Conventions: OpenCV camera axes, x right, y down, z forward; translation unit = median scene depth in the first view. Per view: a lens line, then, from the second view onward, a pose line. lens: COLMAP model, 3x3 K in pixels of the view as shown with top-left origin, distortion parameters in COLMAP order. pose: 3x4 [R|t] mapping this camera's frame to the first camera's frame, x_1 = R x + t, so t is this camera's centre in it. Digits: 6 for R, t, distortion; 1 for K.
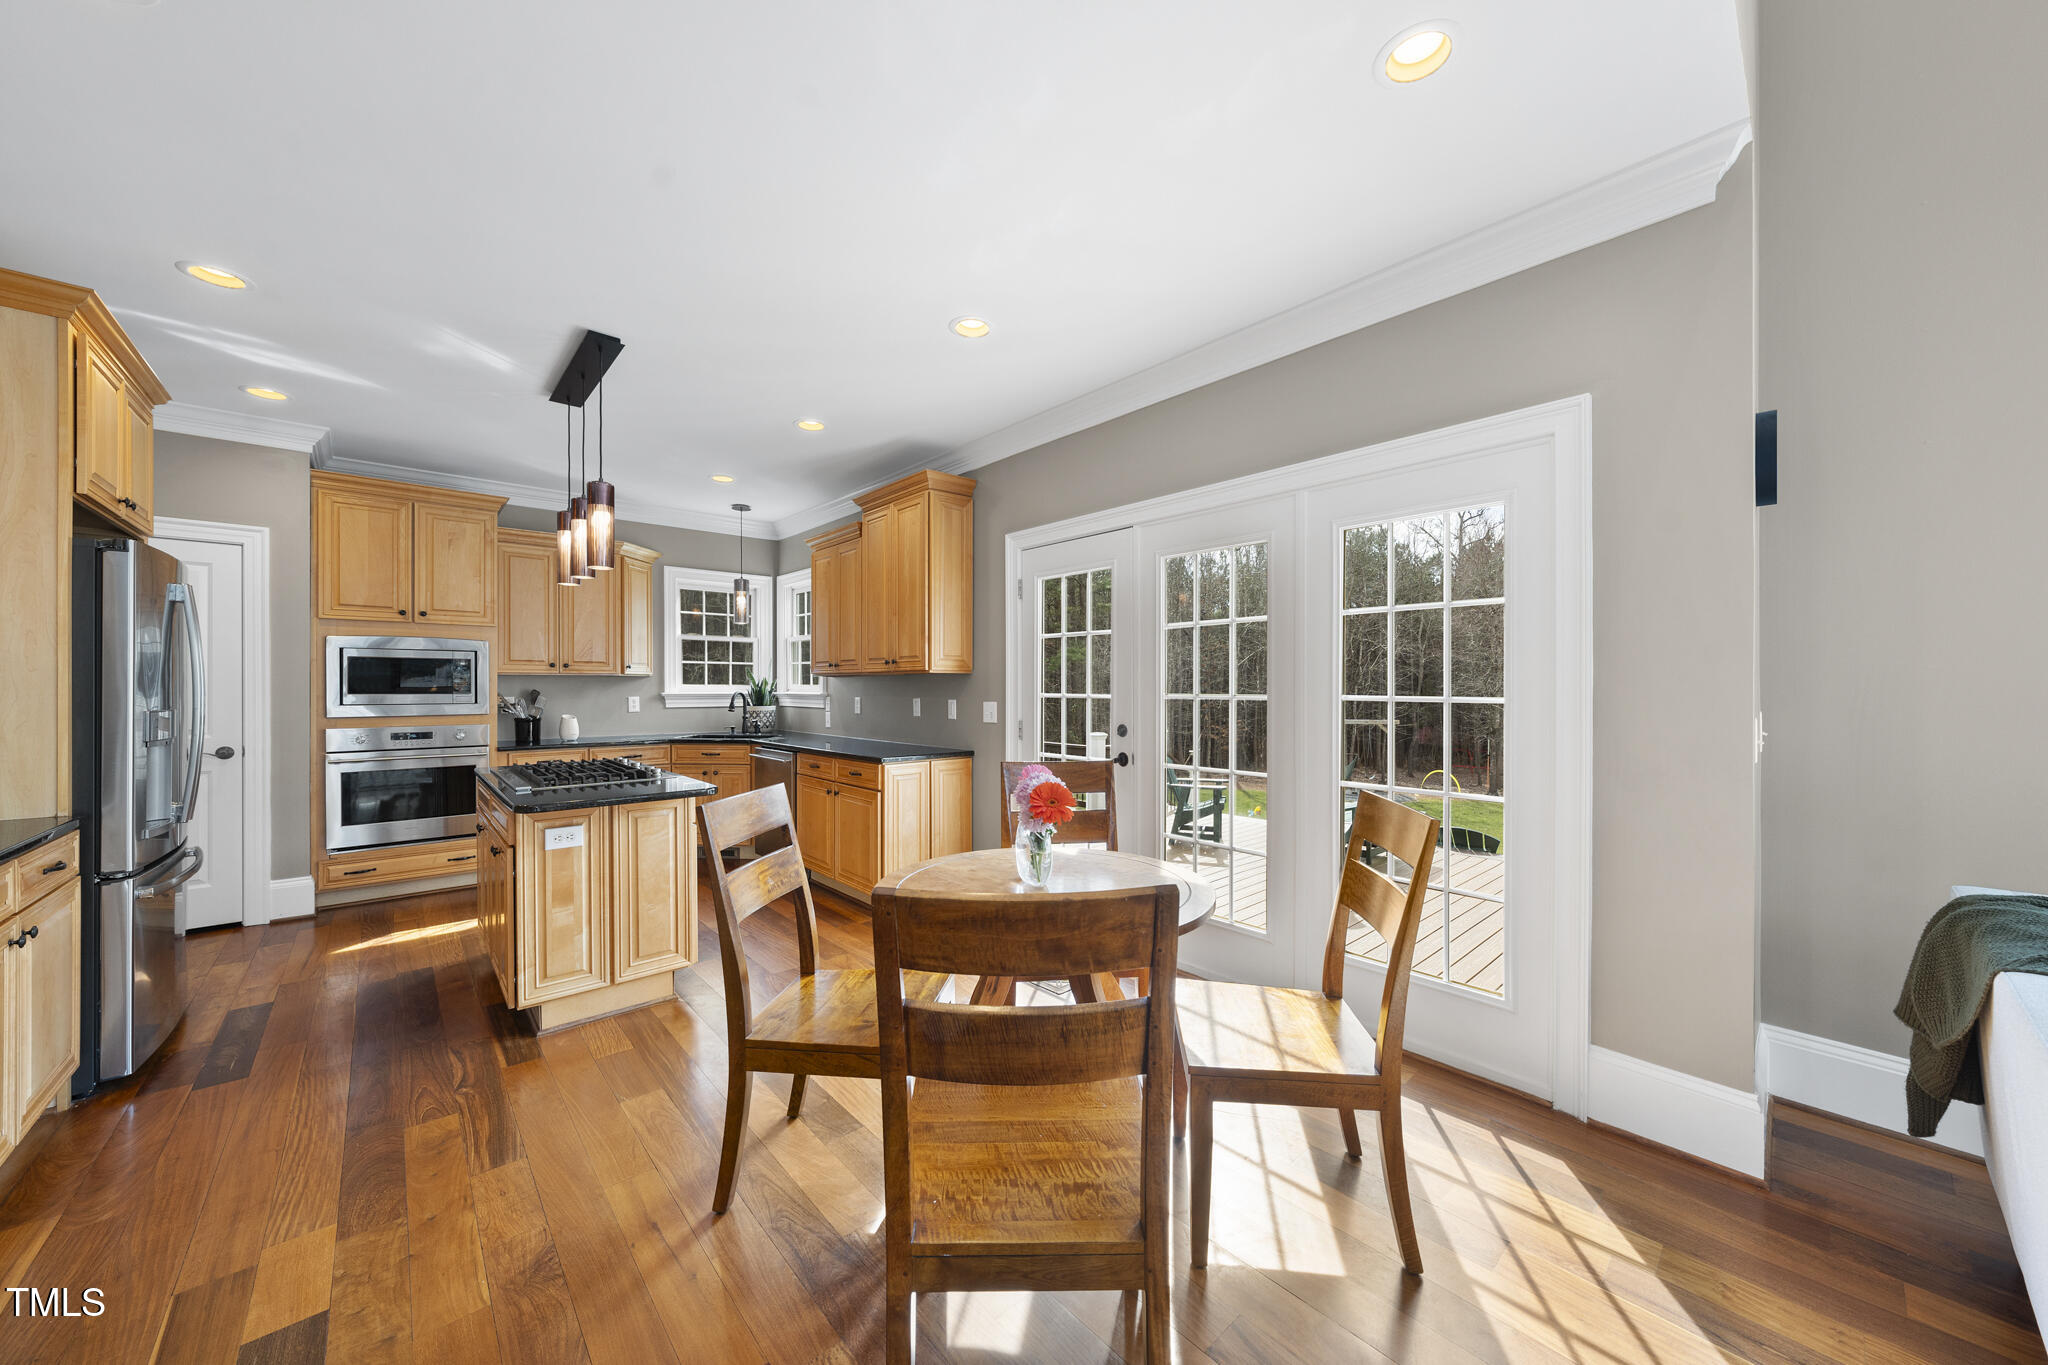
lens RADIAL K [[723.2, 0, 1026.3], [0, 723.2, 689.3], [0, 0, 1]] dist [-0.000417, 0.000093]
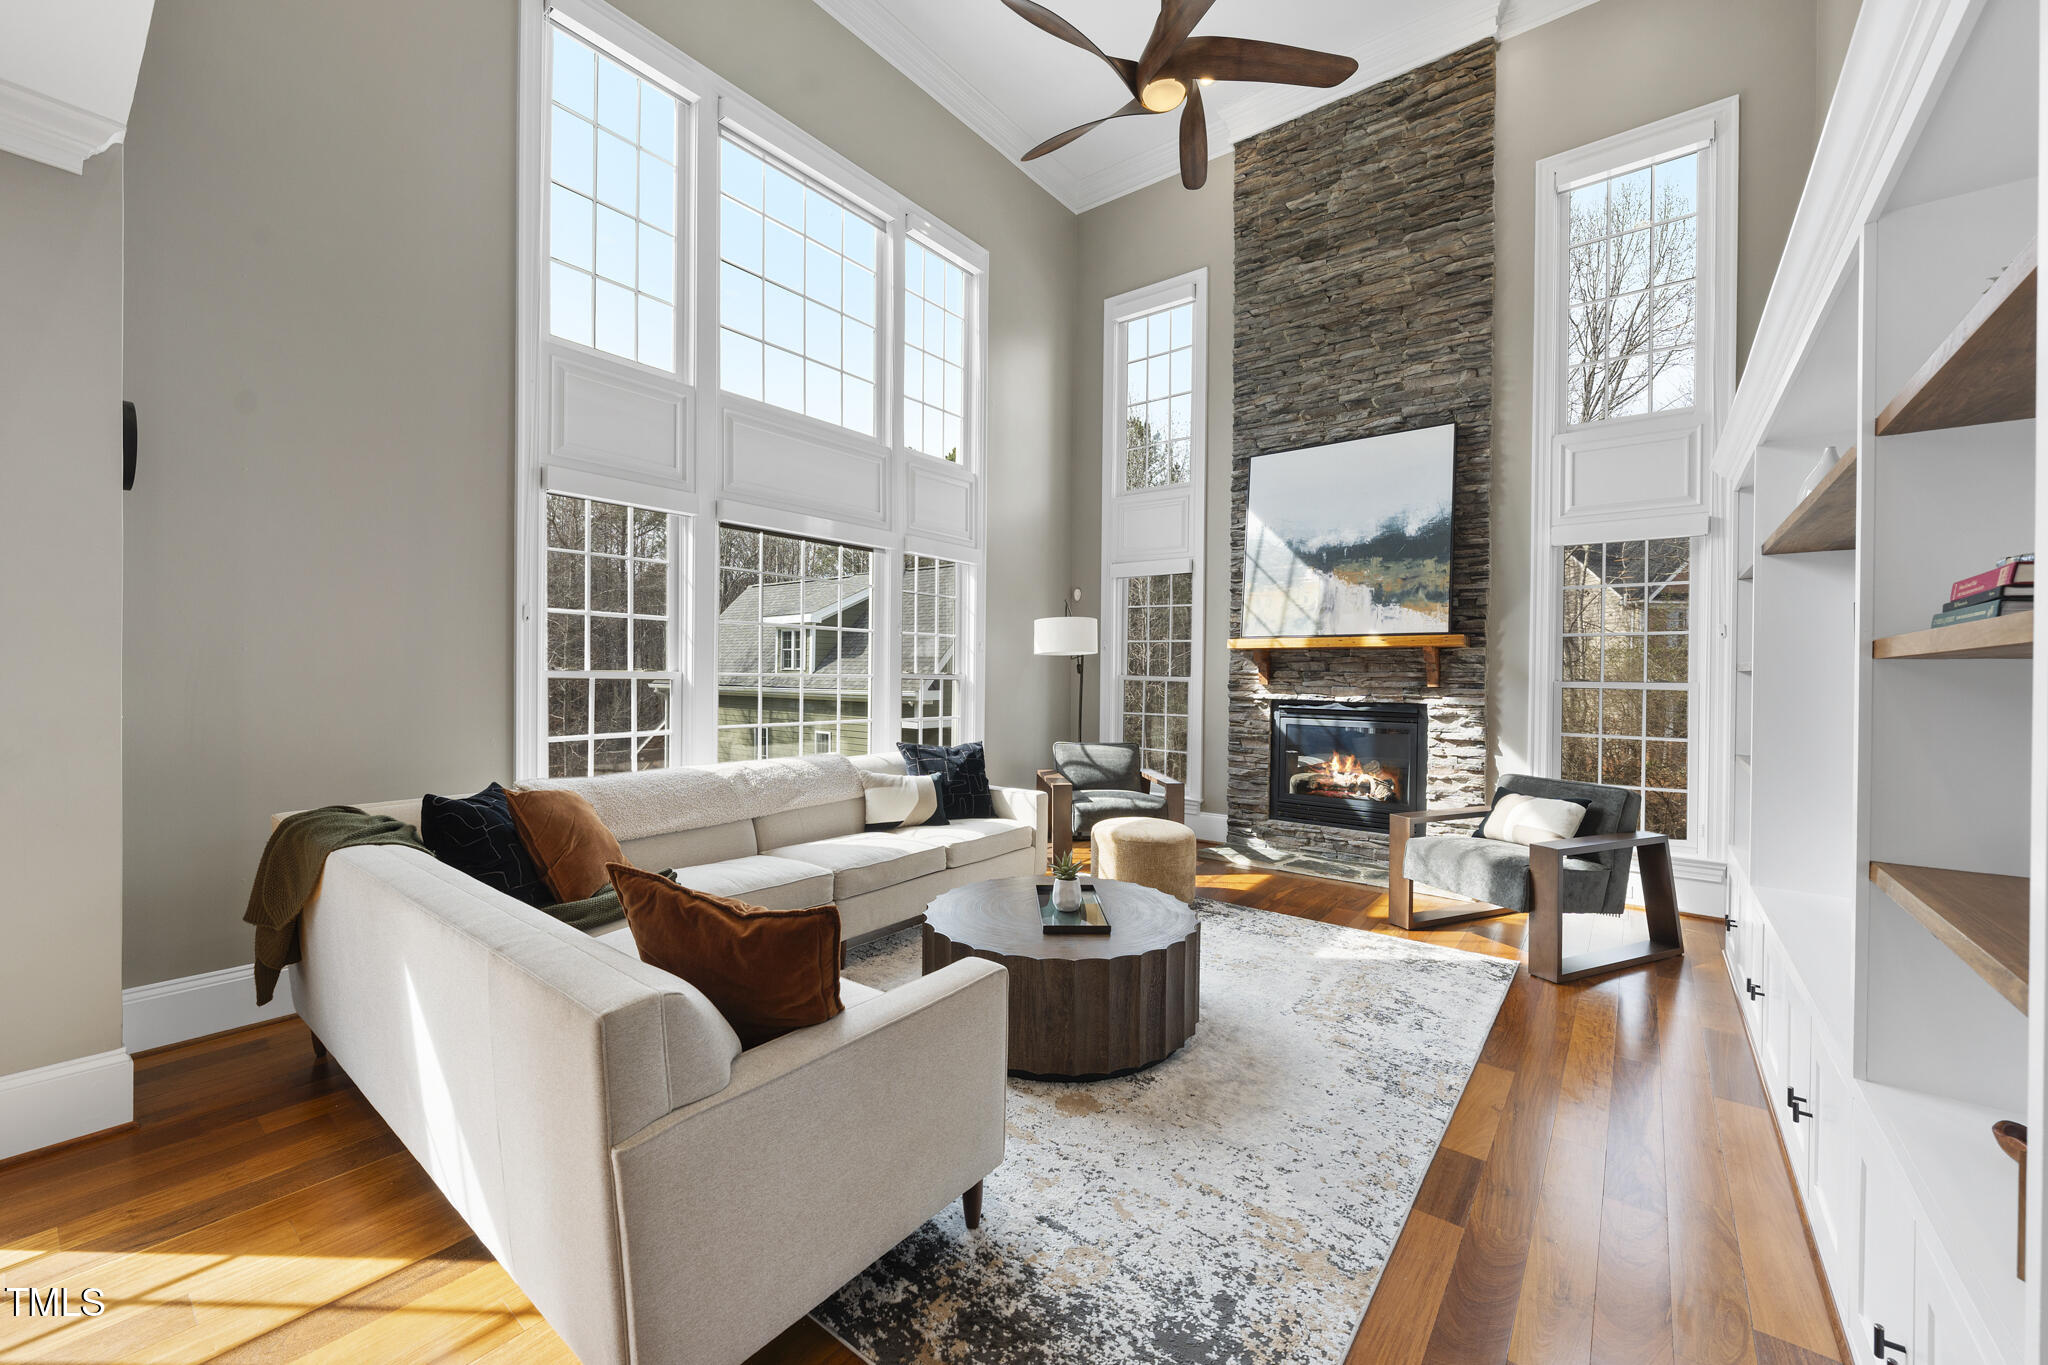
lens RADIAL K [[790.8, 0, 1027.2], [0, 790.8, 677.6], [0, 0, 1]] dist [0.000674, -0.002248]
pose [[-0.184240, -0.008110, 0.982848, -0.159681], [-0.007914, 0.999946, 0.006768, -0.000413], [-0.982849, -0.006531, -0.184294, -0.038745]]
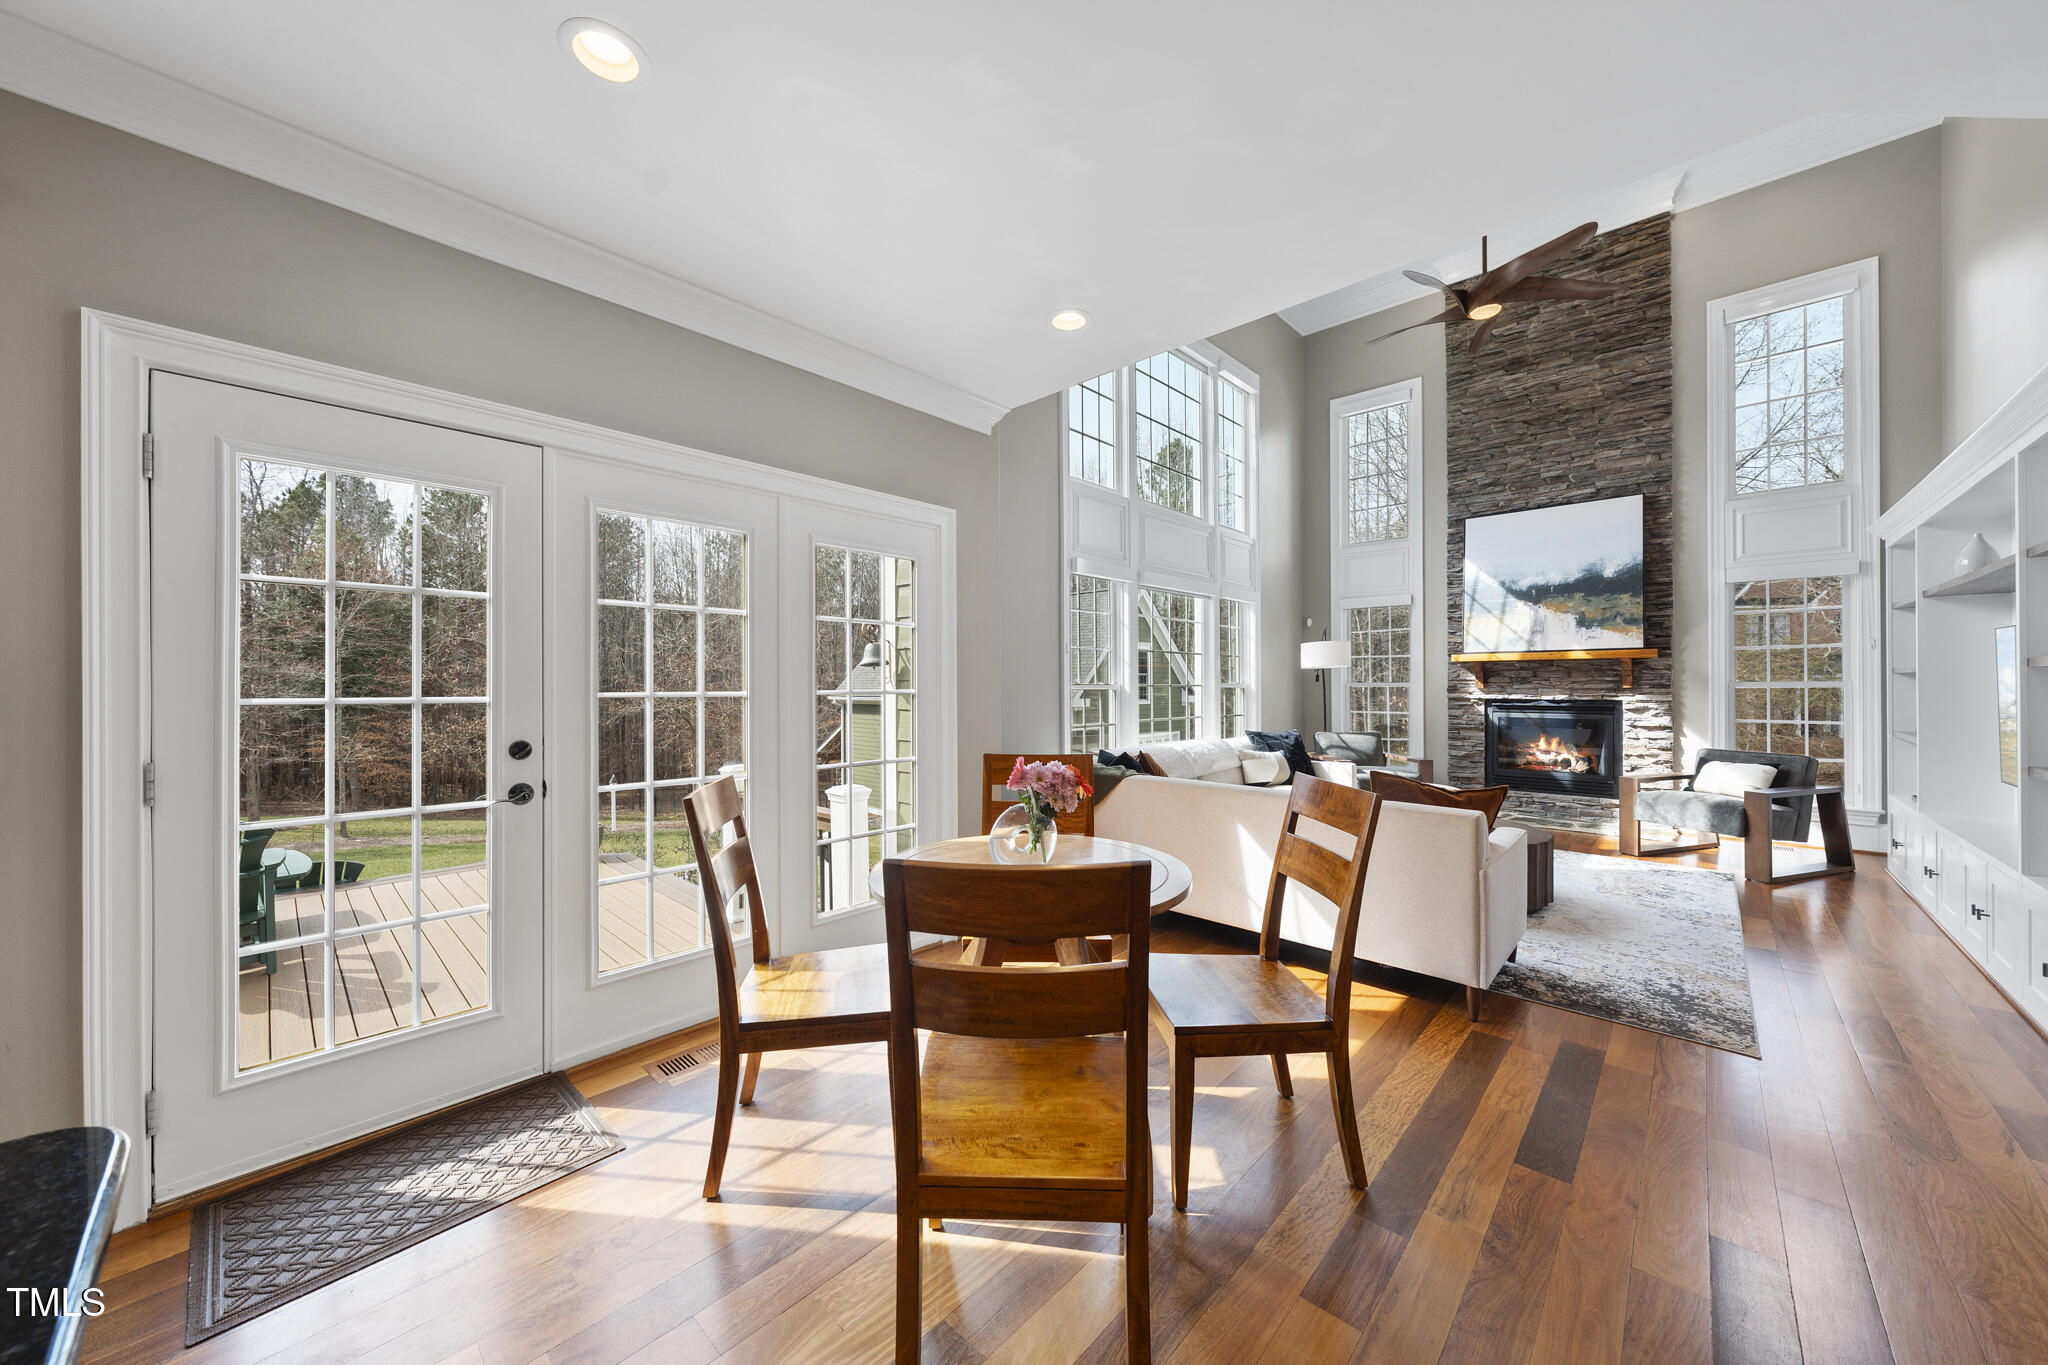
lens RADIAL K [[718.9, 0, 1027.2], [0, 718.9, 683.5], [0, 0, 1]] dist [-0.000984, 0.000179]
pose [[-0.090675, 0.000502, 0.995880, -0.442294], [0.006979, 0.999976, 0.000132, -0.000175], [-0.995856, 0.006962, -0.090676, 0.475456]]
